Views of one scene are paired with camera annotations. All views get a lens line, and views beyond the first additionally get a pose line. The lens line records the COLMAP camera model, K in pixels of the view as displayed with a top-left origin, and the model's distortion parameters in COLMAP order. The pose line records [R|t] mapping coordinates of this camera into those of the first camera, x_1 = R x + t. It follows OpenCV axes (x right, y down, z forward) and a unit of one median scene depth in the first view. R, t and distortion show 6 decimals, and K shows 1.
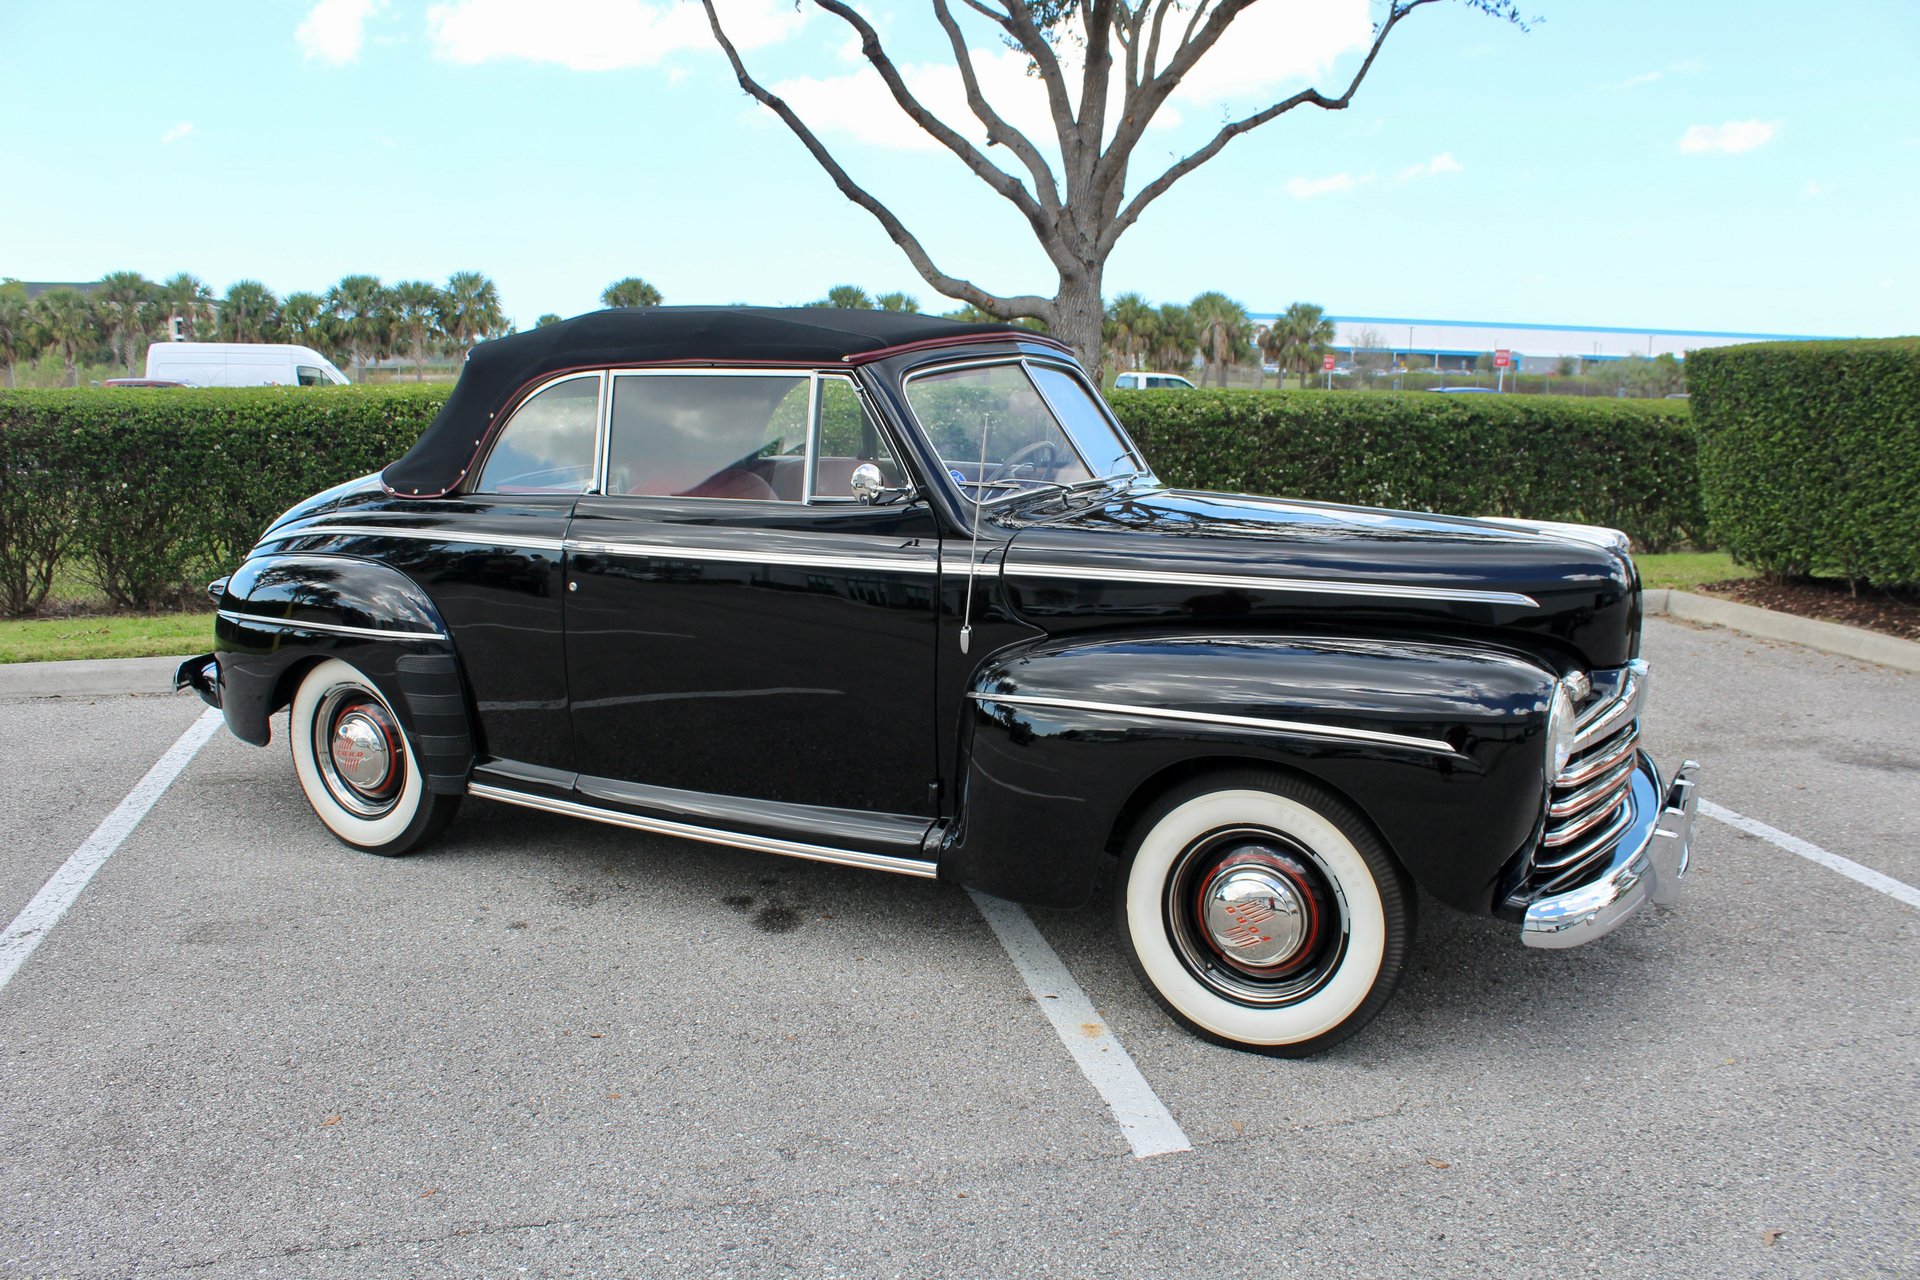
lens RADIAL K [[1605.4, 0, 965.6], [0, 1605.4, 638.7], [0, 0, 1]] dist [-0.174325, 0.161317]
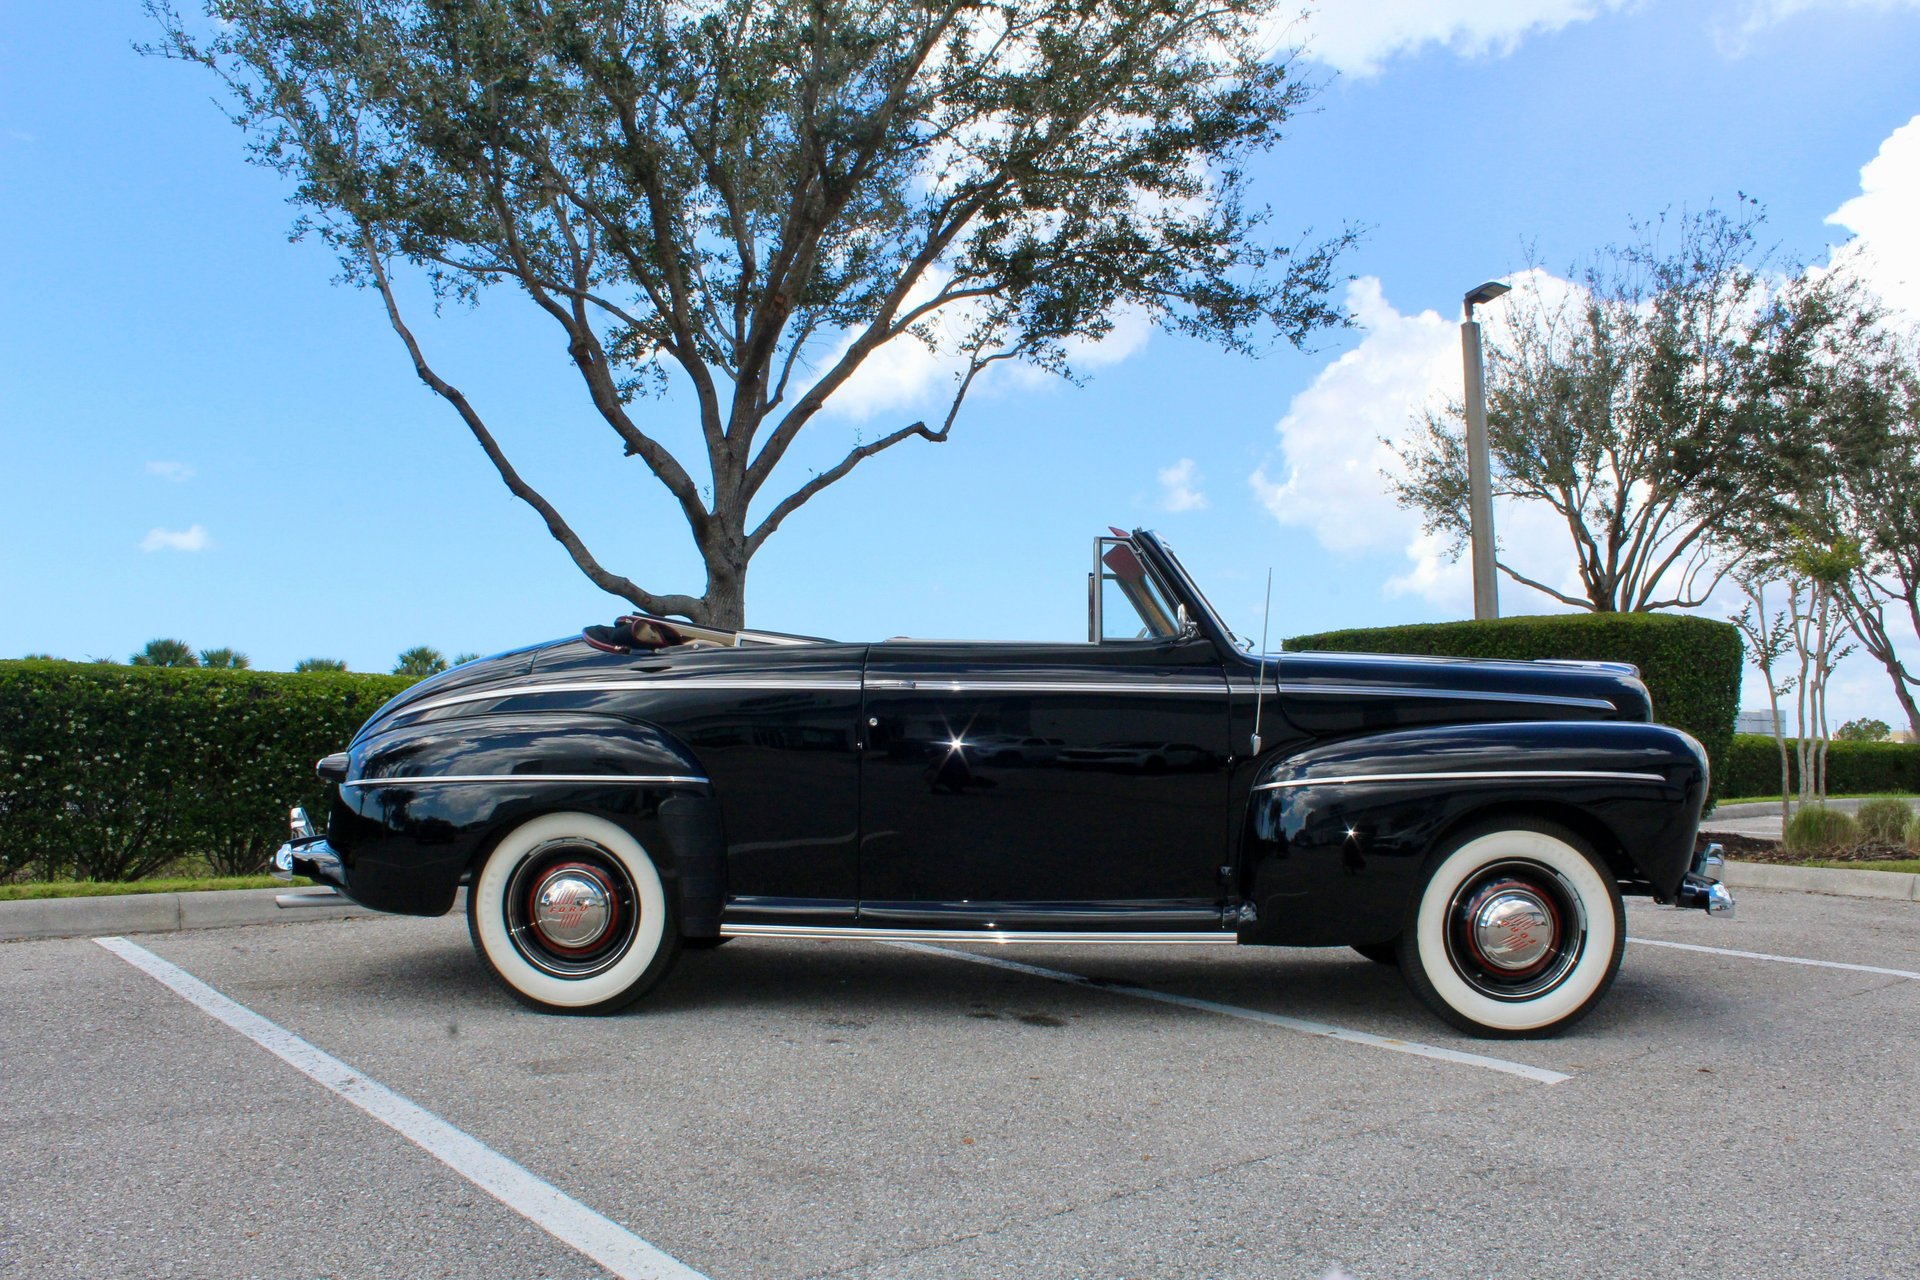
lens RADIAL K [[1623.5, 0, 967.9], [0, 1623.5, 645.6], [0, 0, 1]] dist [-0.176077, 0.170481]
pose [[0.907394, 0.025760, 0.419490, -0.600222], [0.070134, 0.974843, -0.211570, 0.144108], [-0.414387, 0.221398, 0.882760, -0.030580]]
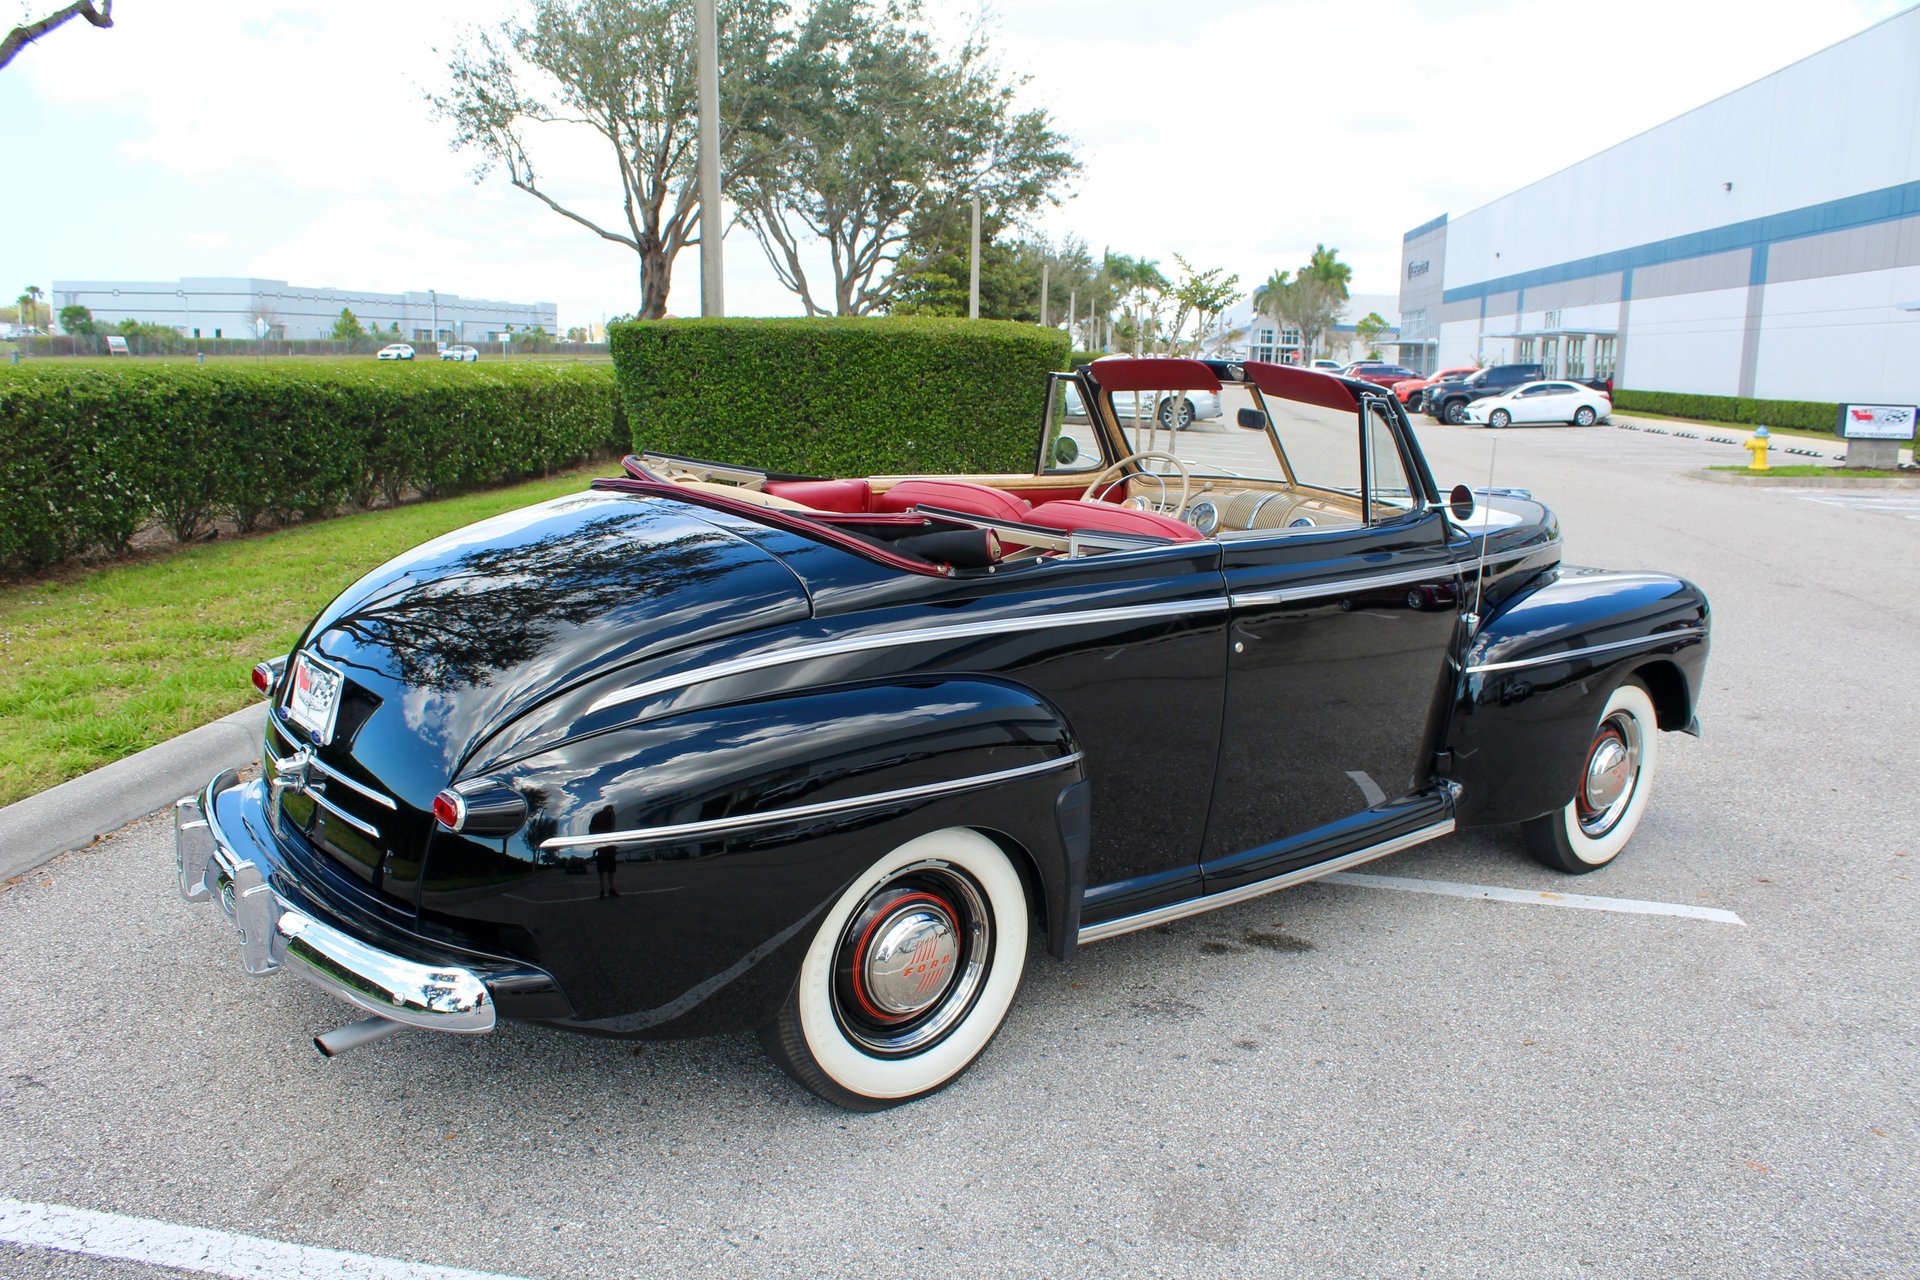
lens RADIAL K [[1623.5, 0, 967.9], [0, 1623.5, 645.6], [0, 0, 1]] dist [-0.176077, 0.170481]
pose [[0.384256, -0.165330, 0.908303, -1.008013], [0.129928, 0.983727, 0.124093, -0.148156], [-0.914039, 0.070330, 0.399484, 0.708056]]
